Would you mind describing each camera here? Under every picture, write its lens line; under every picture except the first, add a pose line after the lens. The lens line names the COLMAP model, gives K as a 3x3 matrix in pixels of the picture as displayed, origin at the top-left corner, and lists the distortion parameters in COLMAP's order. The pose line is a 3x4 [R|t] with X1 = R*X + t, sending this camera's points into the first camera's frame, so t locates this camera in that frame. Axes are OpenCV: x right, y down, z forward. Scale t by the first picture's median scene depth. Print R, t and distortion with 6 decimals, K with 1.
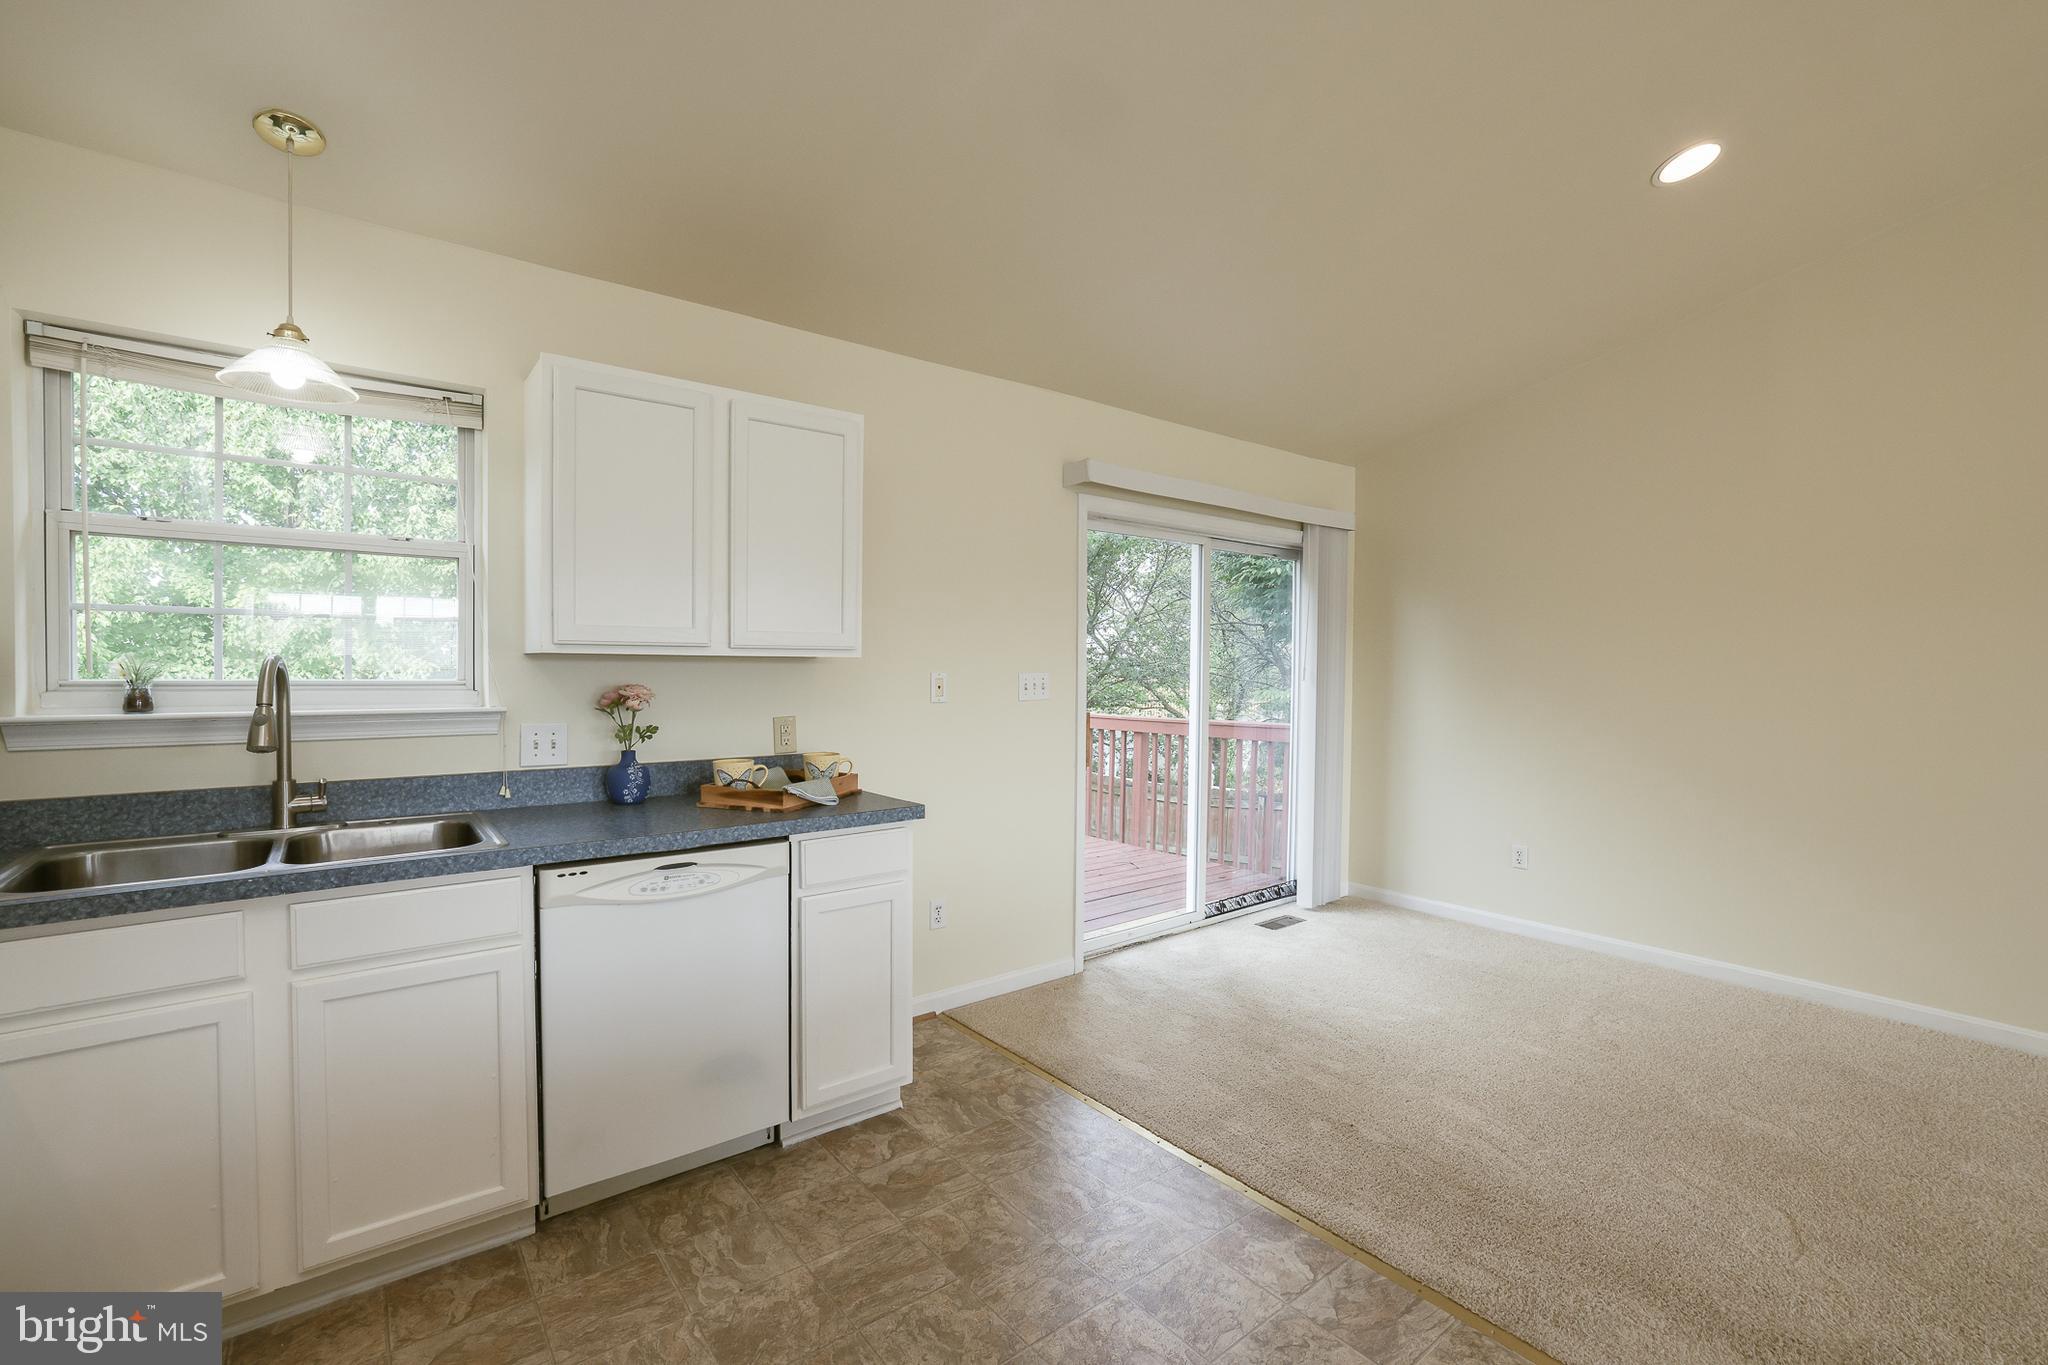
lens RADIAL K [[874.0, 0, 1024.0], [0, 874.0, 682.5], [0, 0, 1]] dist [-0.019888, -0.000037]
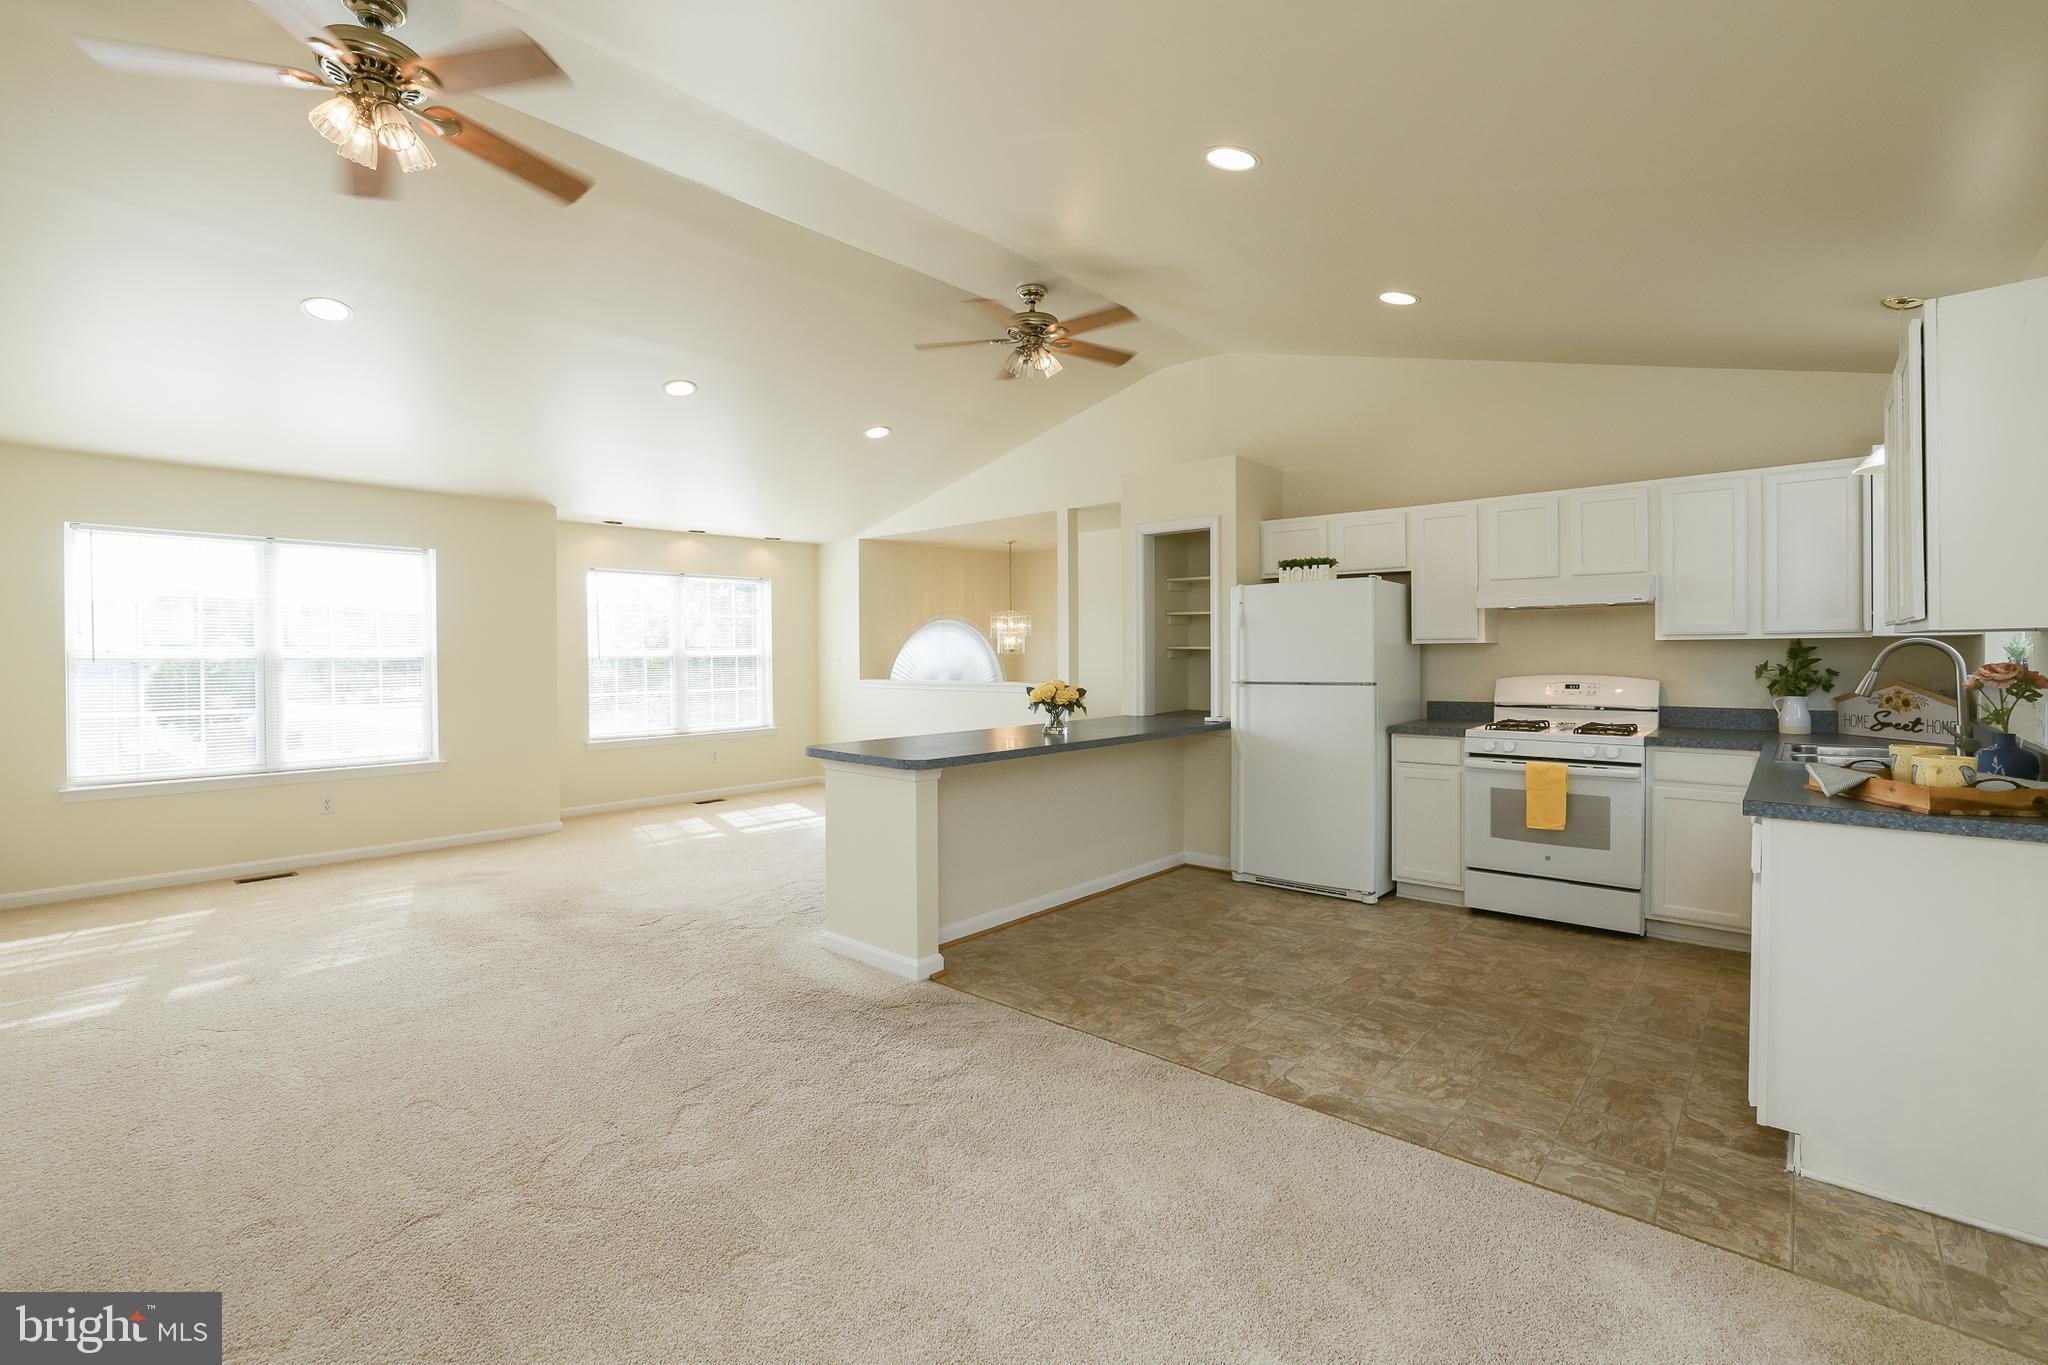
lens RADIAL K [[893.3, 0, 1031.5], [0, 893.3, 656.5], [0, 0, 1]] dist [-0.047811, 0.018379]
pose [[-0.983811, 0.000202, -0.179207, 0.857657], [-0.004085, 0.999714, 0.023551, -0.025552], [0.179160, 0.023902, -0.983530, 1.990653]]
